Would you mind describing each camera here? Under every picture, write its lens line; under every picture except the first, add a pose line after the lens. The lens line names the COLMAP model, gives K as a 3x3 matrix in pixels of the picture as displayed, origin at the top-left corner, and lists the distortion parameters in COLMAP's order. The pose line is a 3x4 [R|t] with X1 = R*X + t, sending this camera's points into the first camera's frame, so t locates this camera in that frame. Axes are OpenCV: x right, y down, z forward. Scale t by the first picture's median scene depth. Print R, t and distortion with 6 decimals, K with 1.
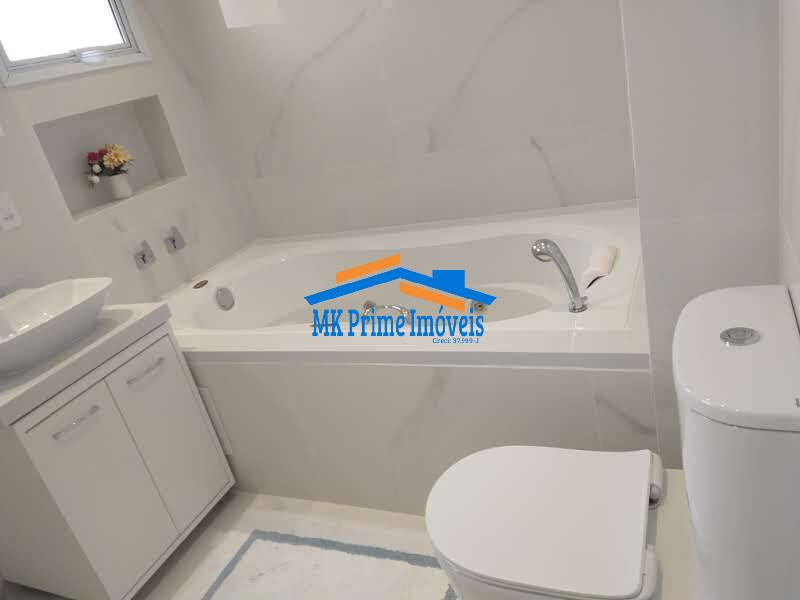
lens RADIAL K [[613.3, 0, 395.5], [0, 613.3, 302.9], [0, 0, 1]] dist [0.222956, -0.384745]
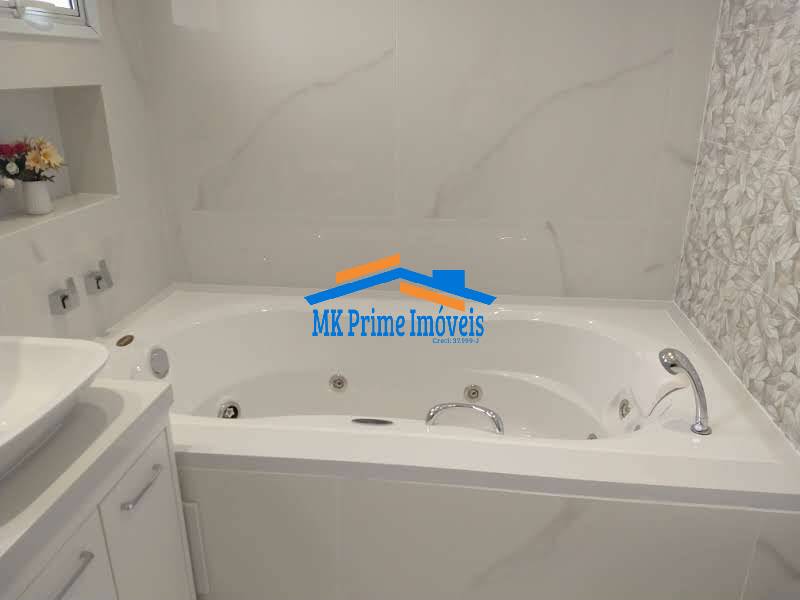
lens RADIAL K [[625.0, 0, 400.0], [0, 625.0, 300.0], [0, 0, 1]] dist [0.132549, -0.170321]
pose [[0.929922, 0.112376, 0.350166, -0.300710], [-0.083619, 0.991840, -0.096239, -0.034418], [-0.358124, 0.060215, 0.931730, 0.190109]]
